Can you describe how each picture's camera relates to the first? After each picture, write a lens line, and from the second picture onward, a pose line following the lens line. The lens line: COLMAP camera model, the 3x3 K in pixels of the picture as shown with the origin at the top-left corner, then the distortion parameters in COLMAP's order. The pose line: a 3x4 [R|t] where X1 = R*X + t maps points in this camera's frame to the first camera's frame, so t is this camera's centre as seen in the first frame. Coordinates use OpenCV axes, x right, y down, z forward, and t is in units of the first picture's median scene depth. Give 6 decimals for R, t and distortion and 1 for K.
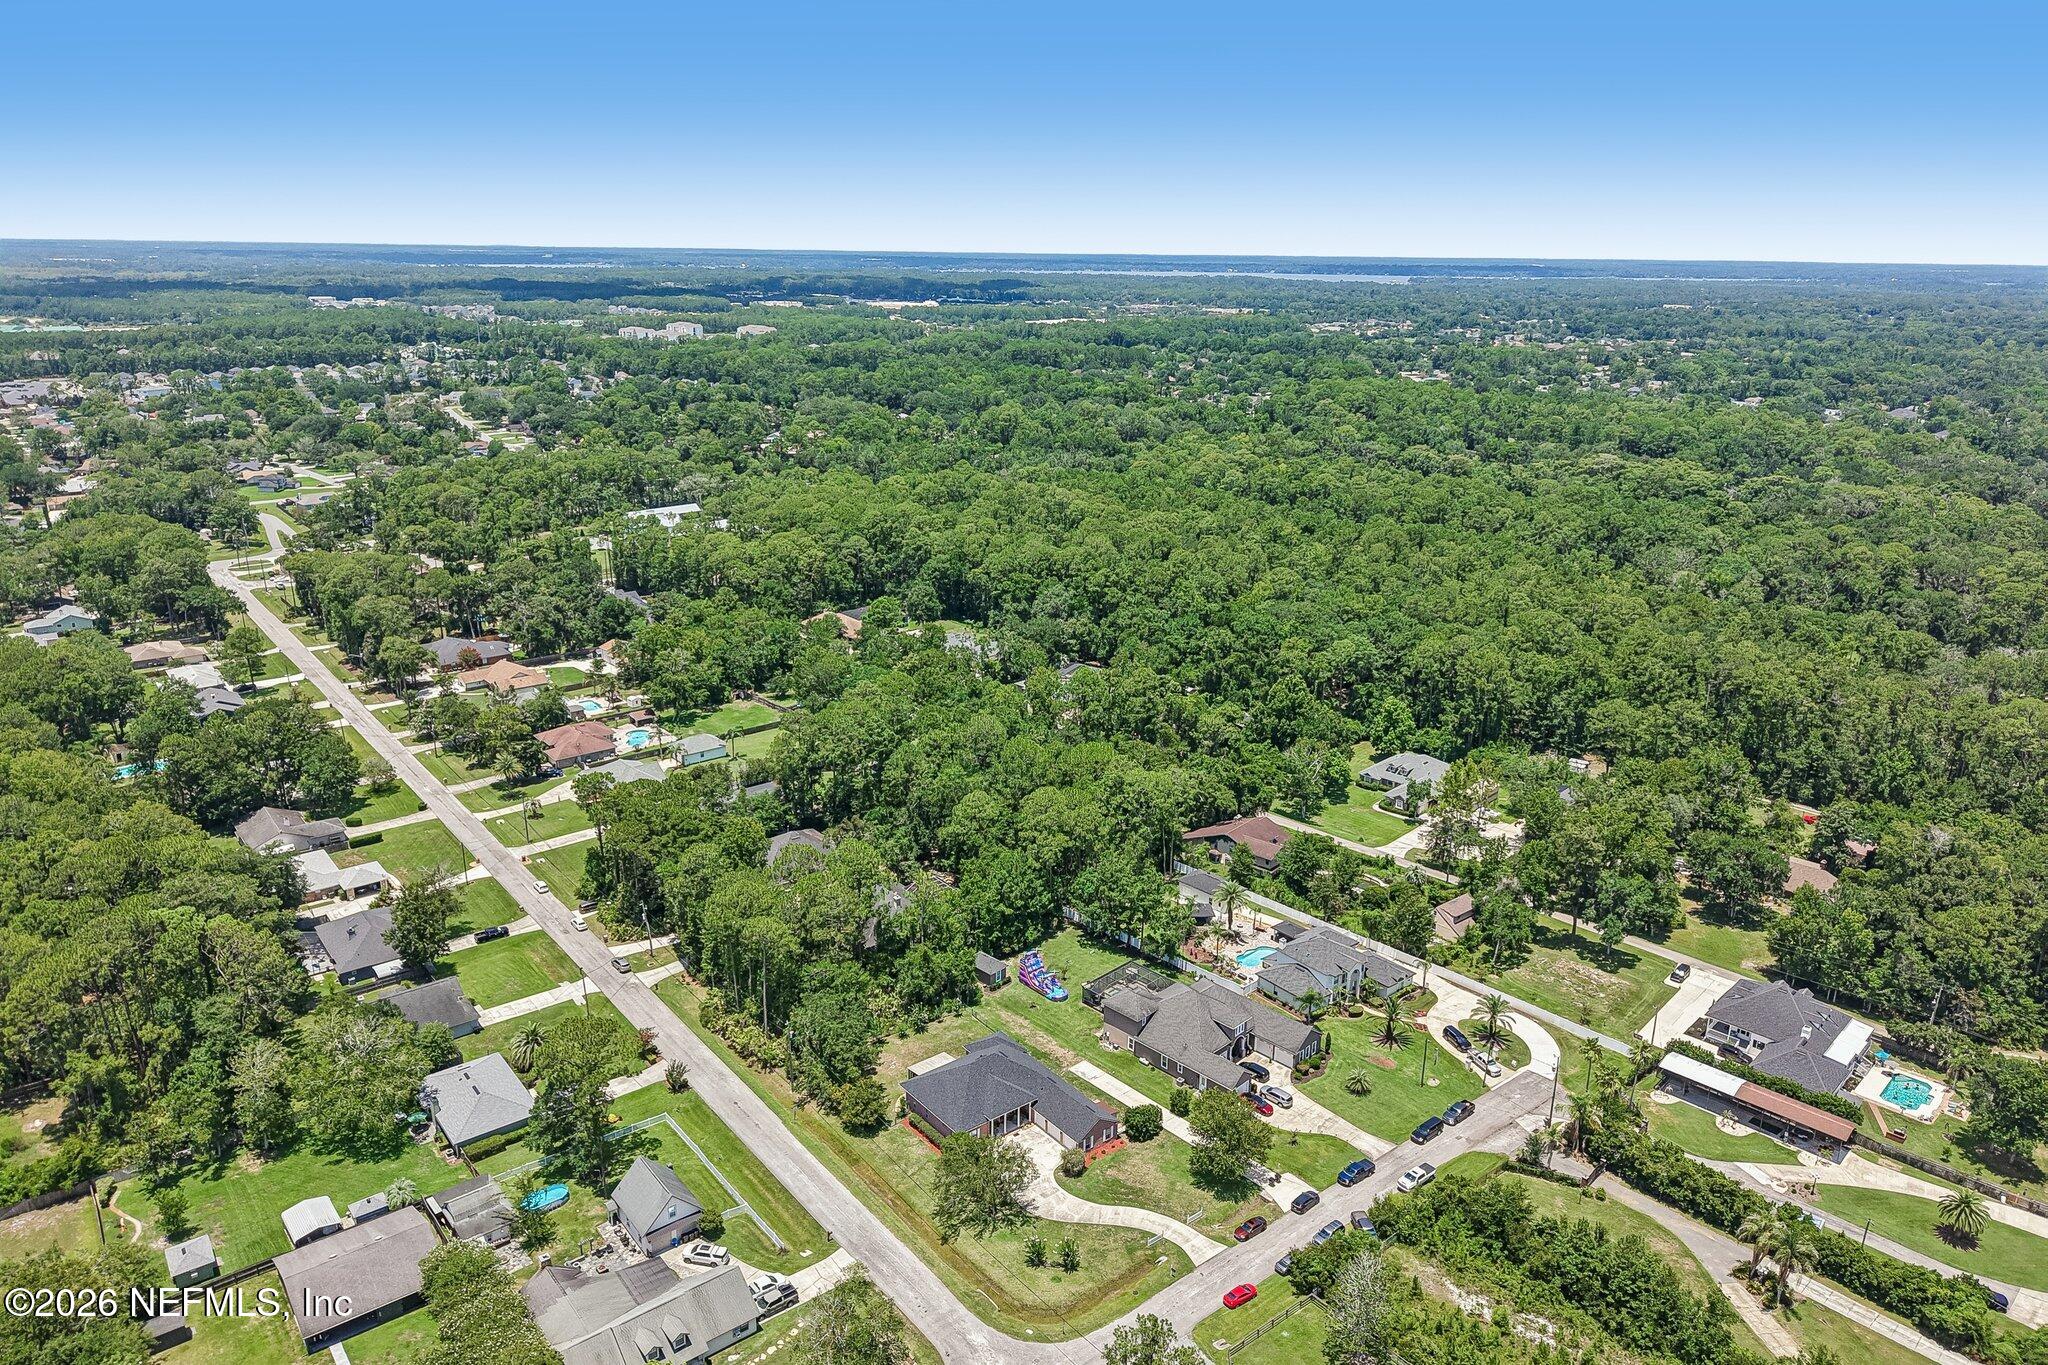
lens RADIAL K [[1394.6, 0, 1011.6], [0, 1394.6, 681.7], [0, 0, 1]] dist [0.066734, -0.087890]
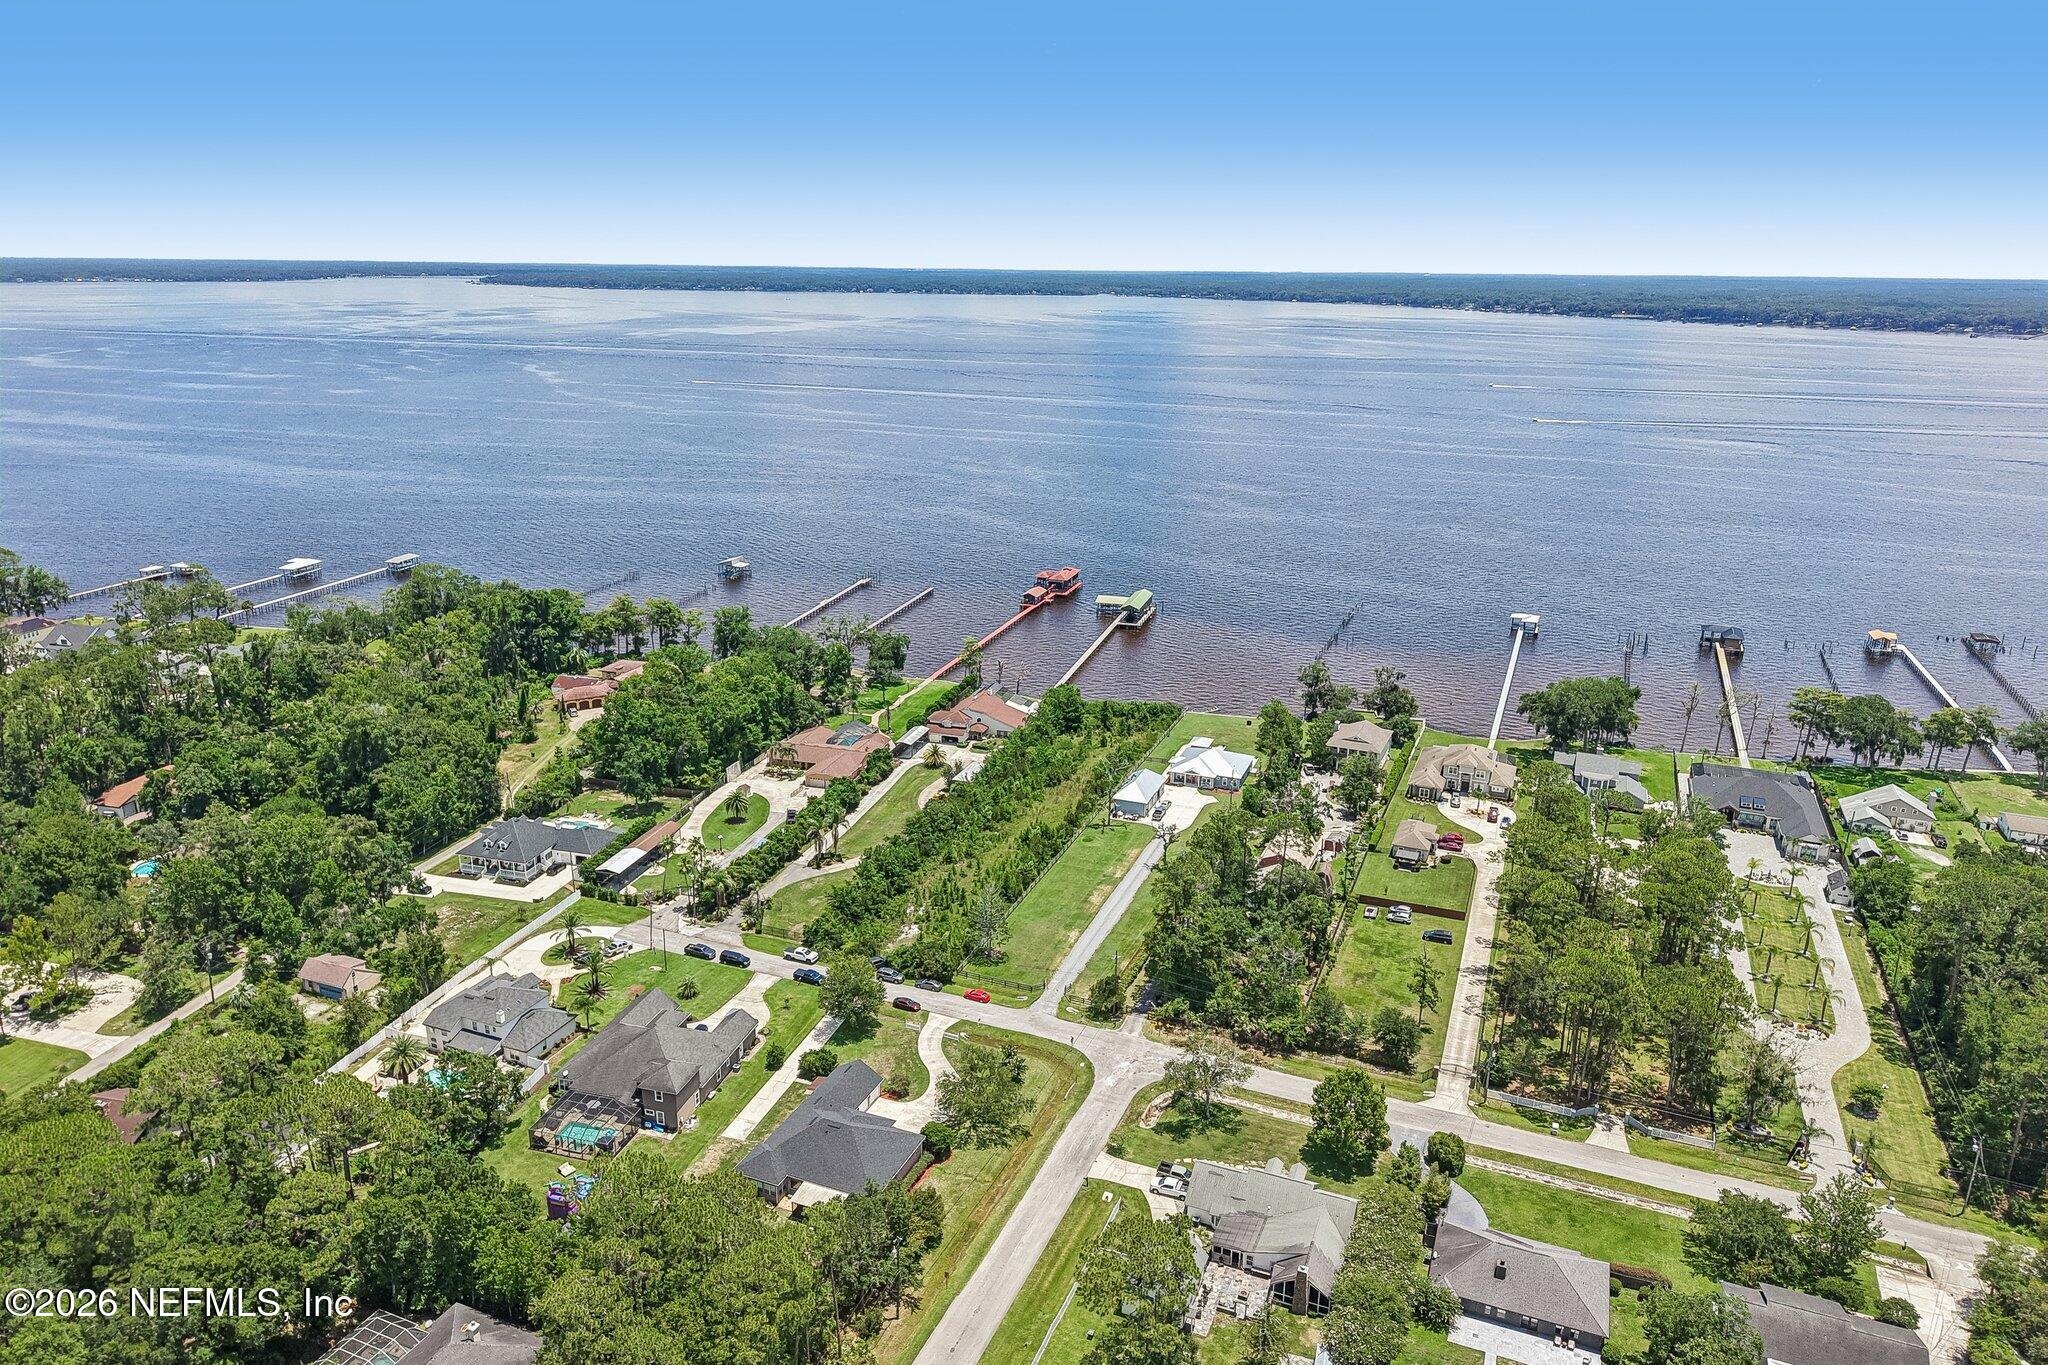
lens RADIAL K [[1365.2, 0, 1024.0], [0, 1365.2, 682.5], [0, 0, 1]] dist [0.141718, -0.379866]
pose [[-0.493992, -0.271059, 0.826135, -0.805042], [0.254780, 0.863326, 0.435609, -0.375666], [-0.831299, 0.425671, -0.357416, 1.151446]]
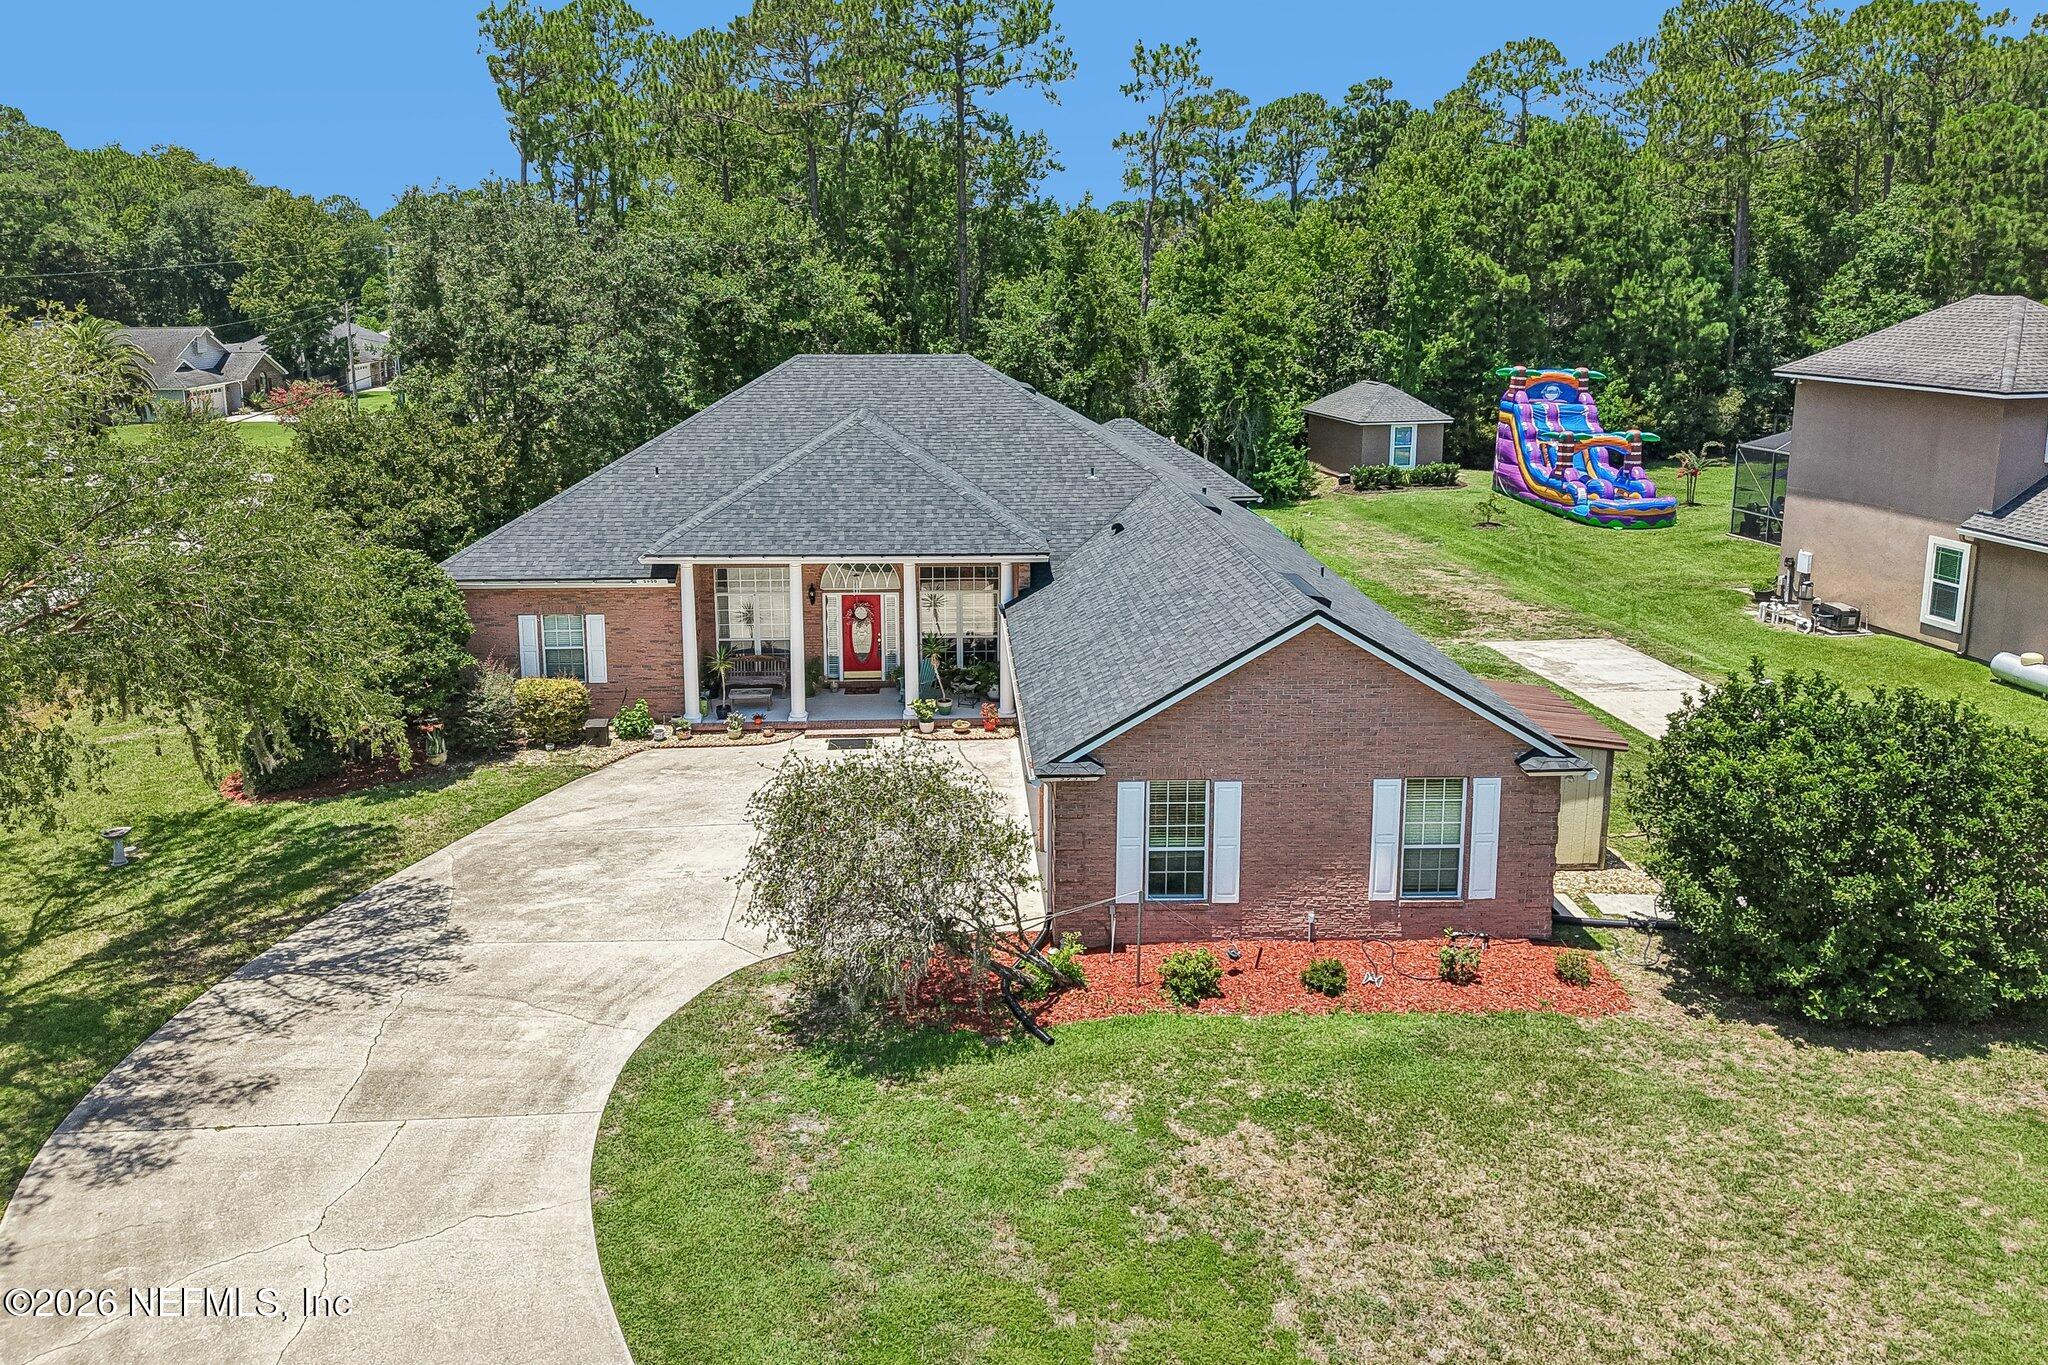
lens RADIAL K [[1401.0, 0, 1011.8], [0, 1401.0, 535.9], [0, 0, 1]] dist [0.007882, 0.004090]
pose [[0.805776, 0.083723, -0.586272, 0.103584], [-0.164321, 0.982694, -0.085509, 0.317648], [0.568967, 0.165238, 0.805589, 0.905662]]
